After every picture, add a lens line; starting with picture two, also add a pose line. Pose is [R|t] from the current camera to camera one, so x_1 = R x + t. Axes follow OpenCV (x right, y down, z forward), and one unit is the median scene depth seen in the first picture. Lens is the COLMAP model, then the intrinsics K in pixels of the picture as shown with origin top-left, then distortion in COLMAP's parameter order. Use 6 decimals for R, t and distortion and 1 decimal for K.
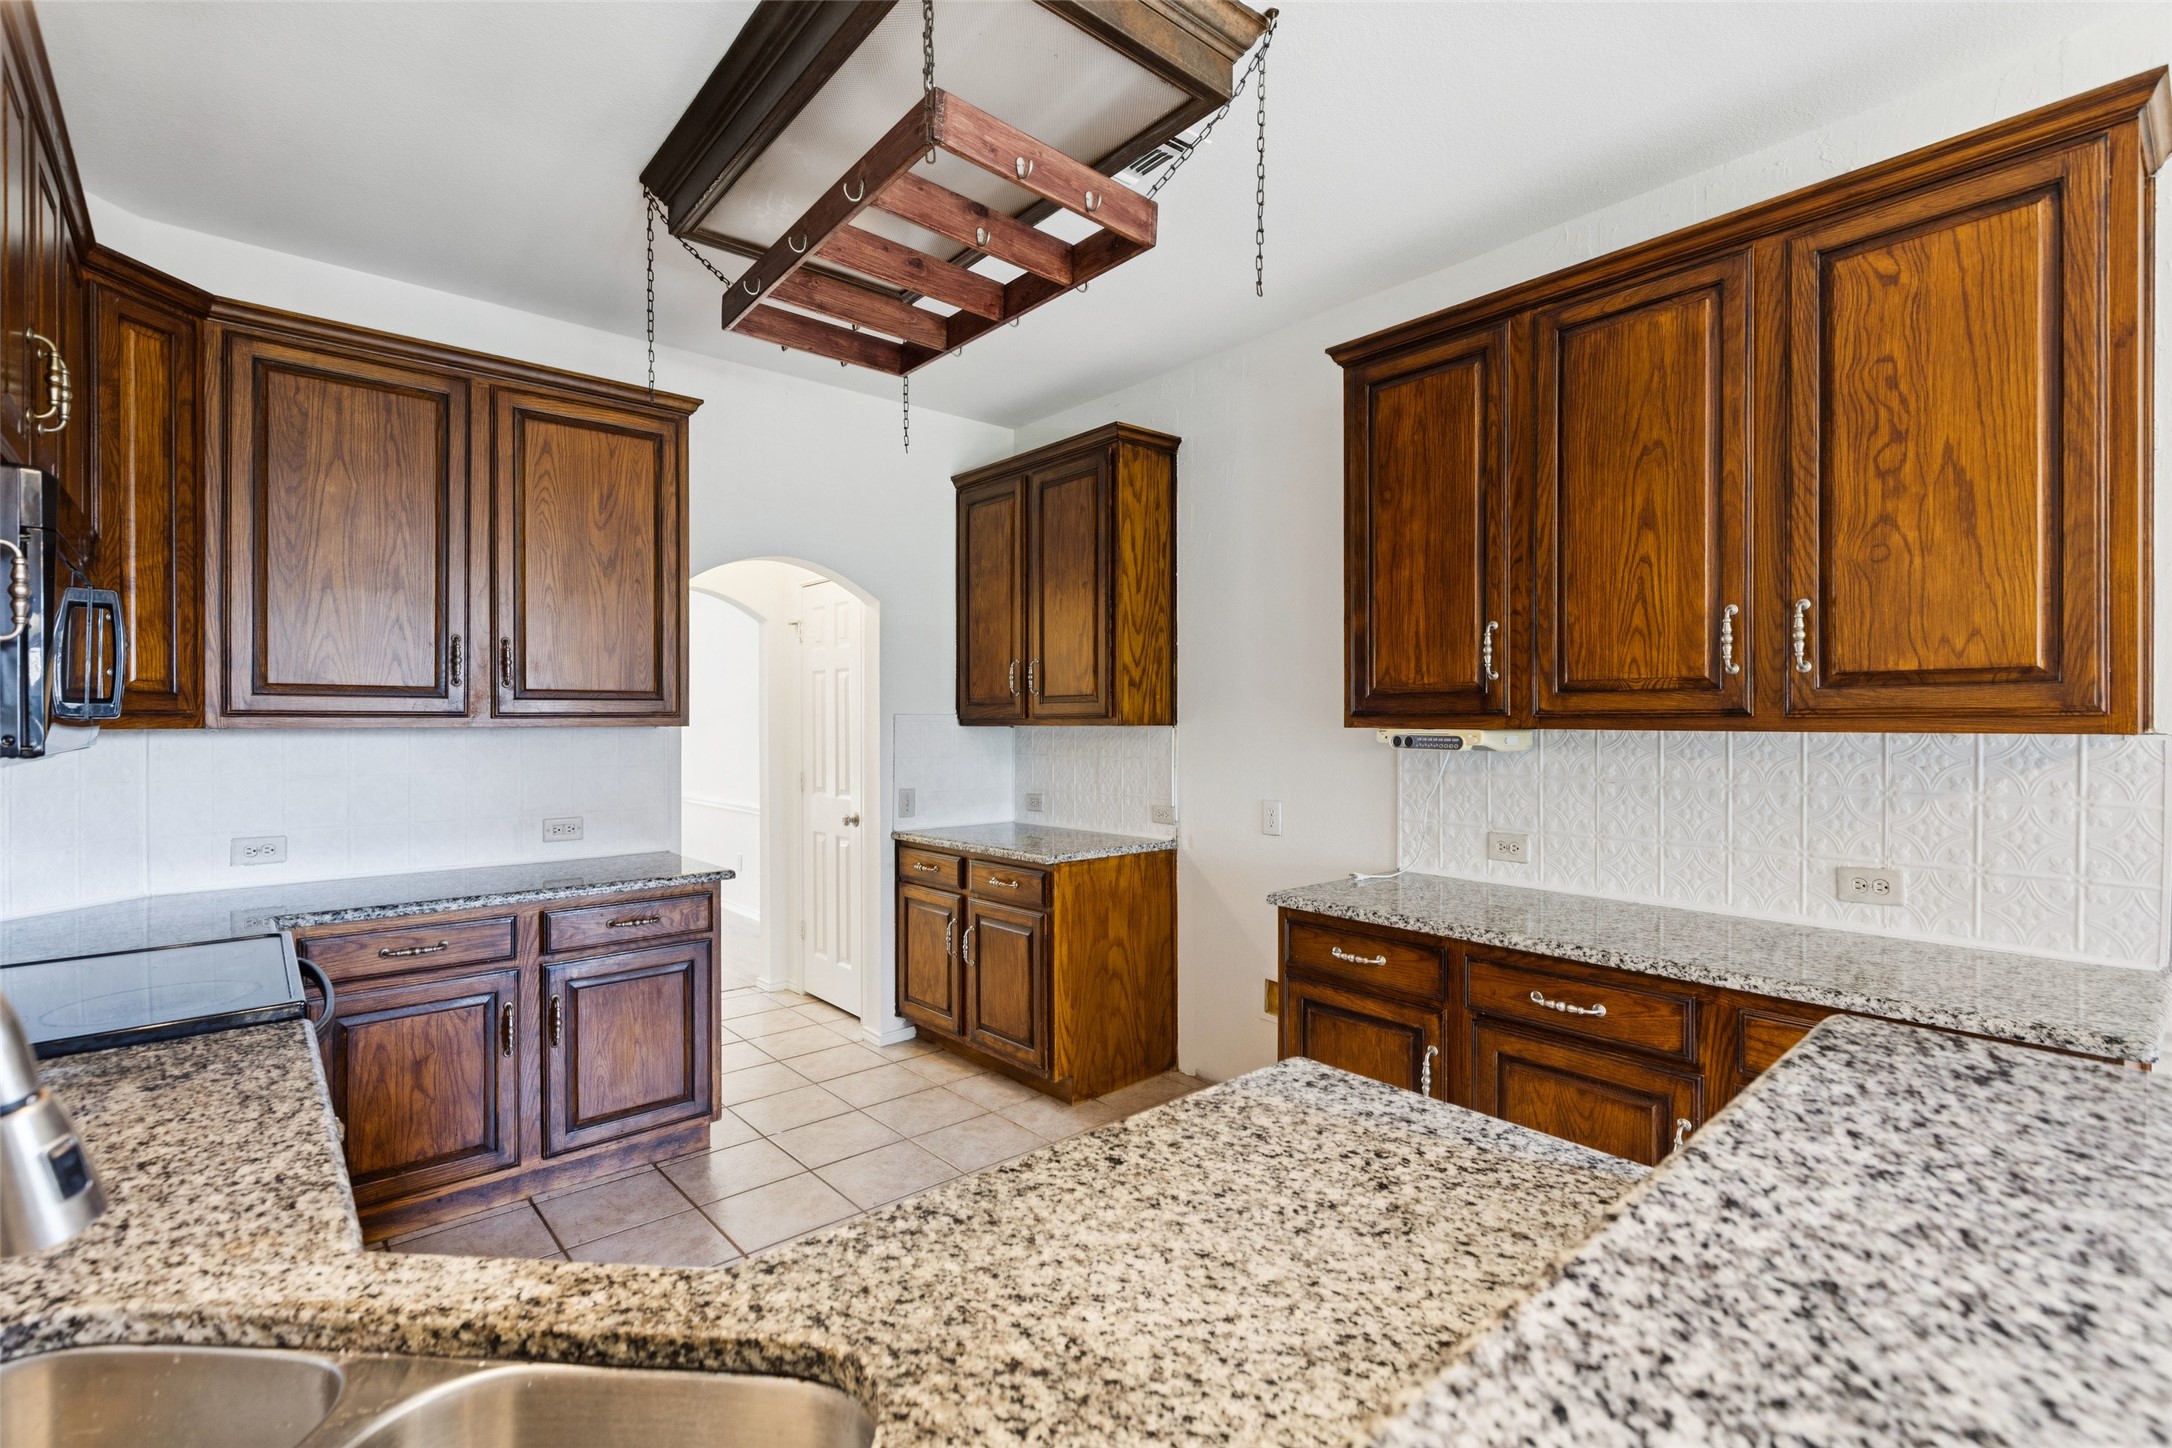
lens RADIAL K [[985.7, 0, 1086.0], [0, 985.7, 724.0], [0, 0, 1]] dist [0.000470, -0.000150]
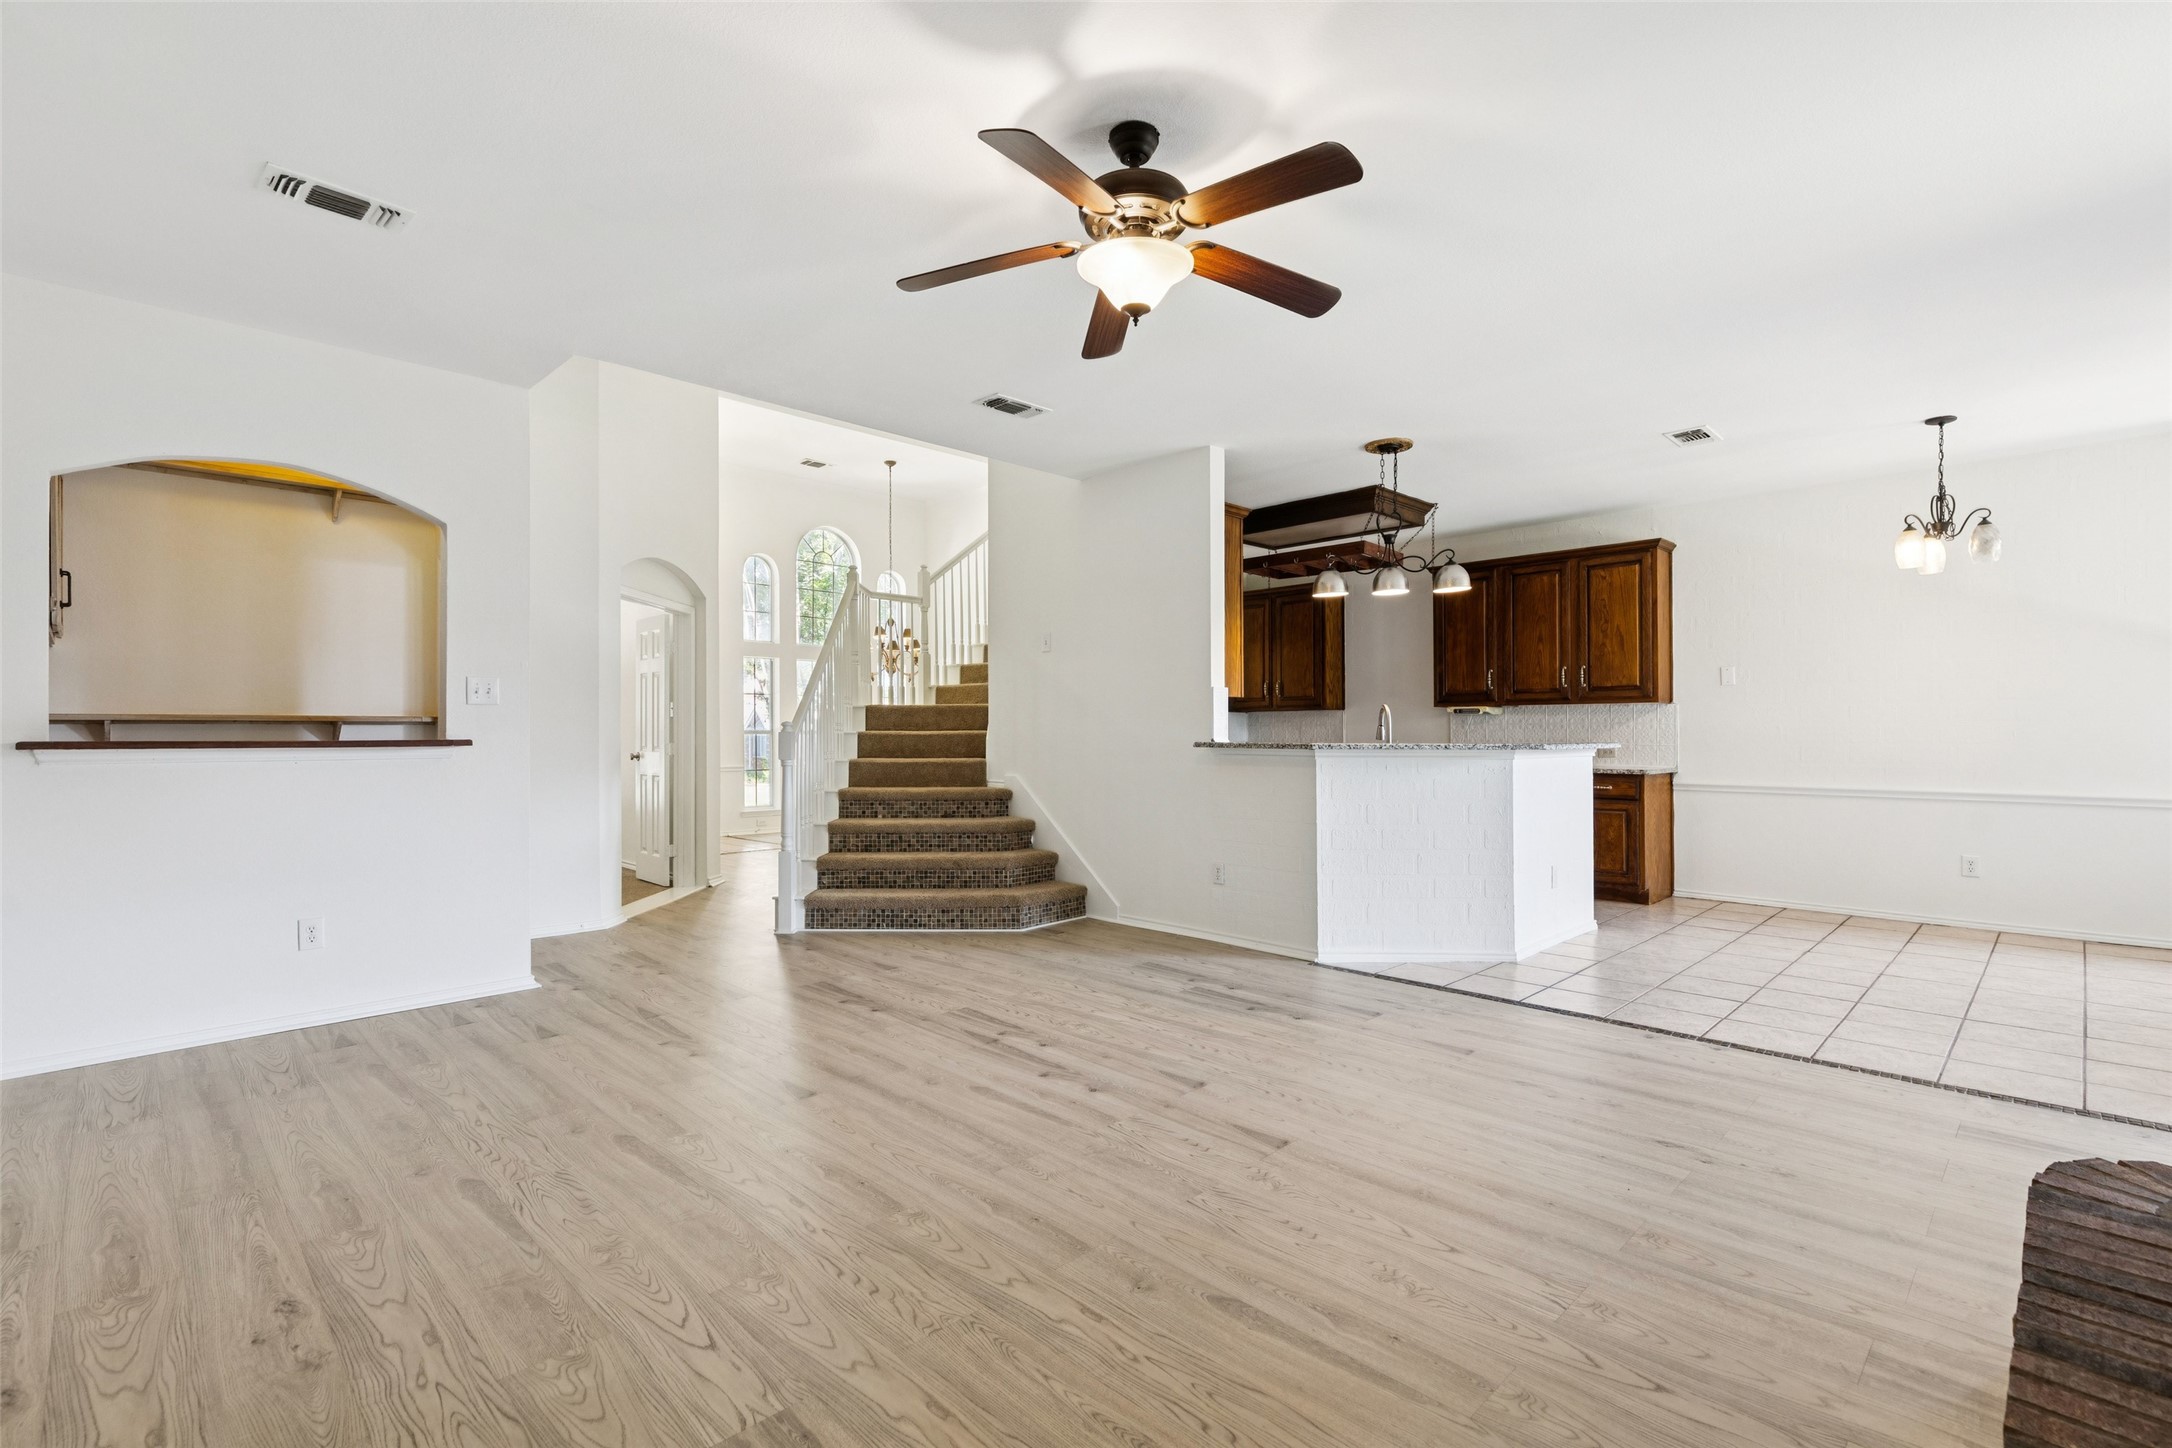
lens RADIAL K [[978.2, 0, 1090.3], [0, 978.2, 732.4], [0, 0, 1]] dist [0.007152, 0.000159]
pose [[0.997763, -0.004752, 0.066685, -1.118421], [0.004983, 0.999982, -0.003302, 0.100462], [-0.066668, 0.003627, 0.997769, -2.106545]]
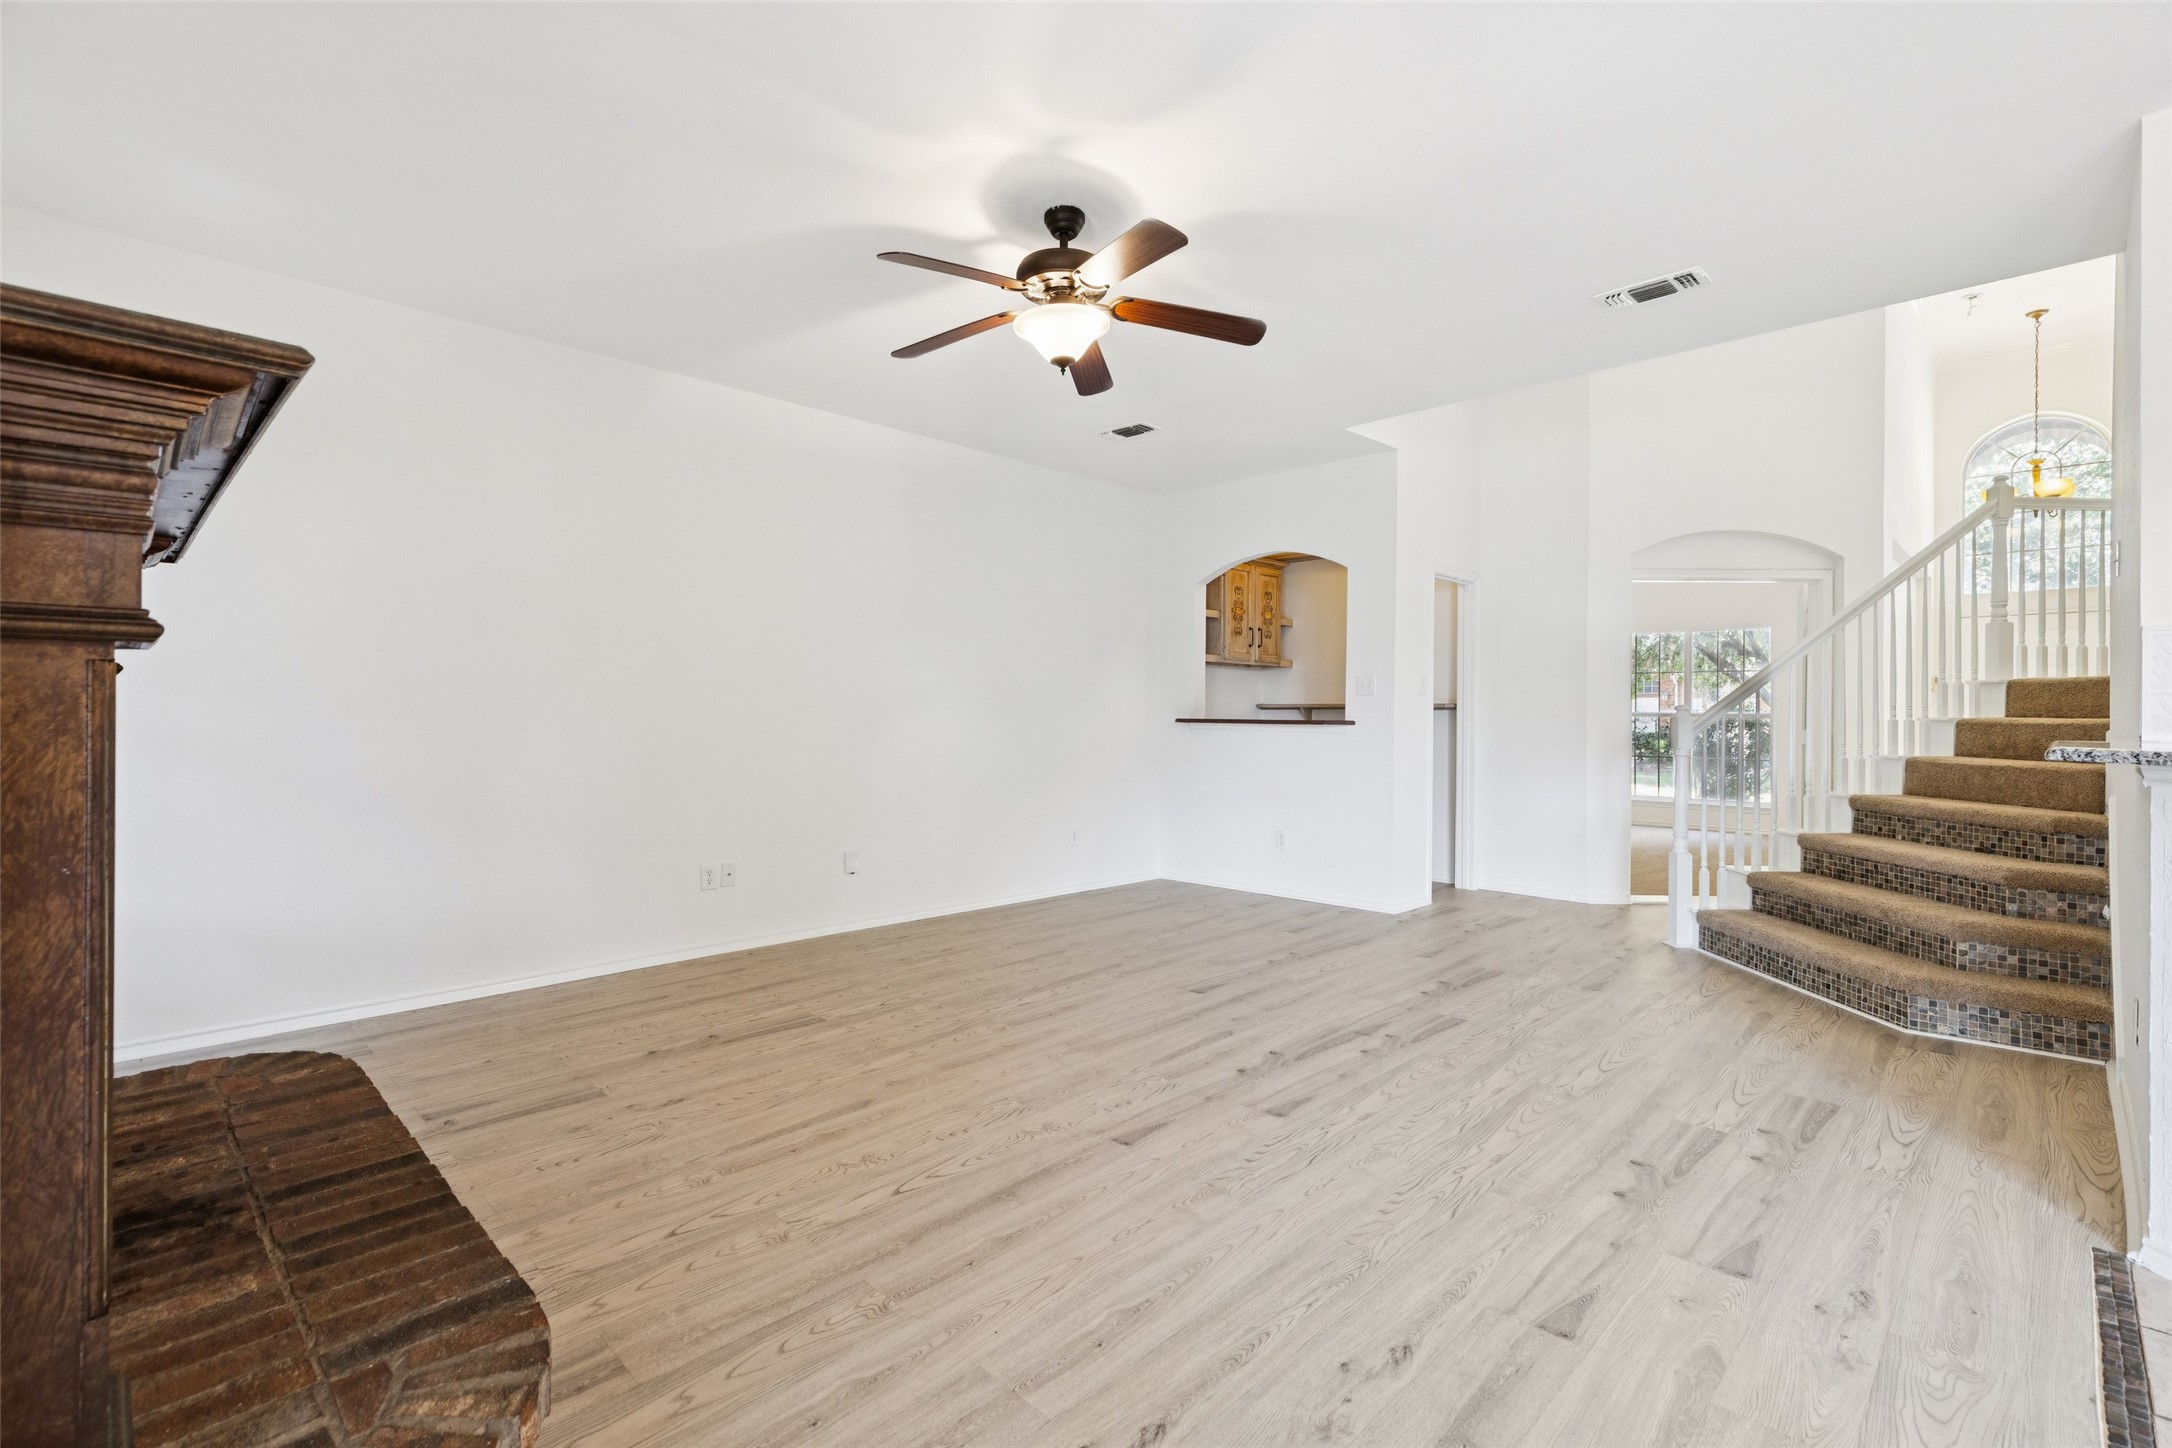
lens RADIAL K [[985.7, 0, 1086.0], [0, 985.7, 724.0], [0, 0, 1]] dist [0.000470, -0.000150]
pose [[0.078337, 0.007412, -0.996899, 0.400303], [-0.011780, 0.999909, 0.006508, 0.105134], [0.996857, 0.011234, 0.078418, -1.017992]]
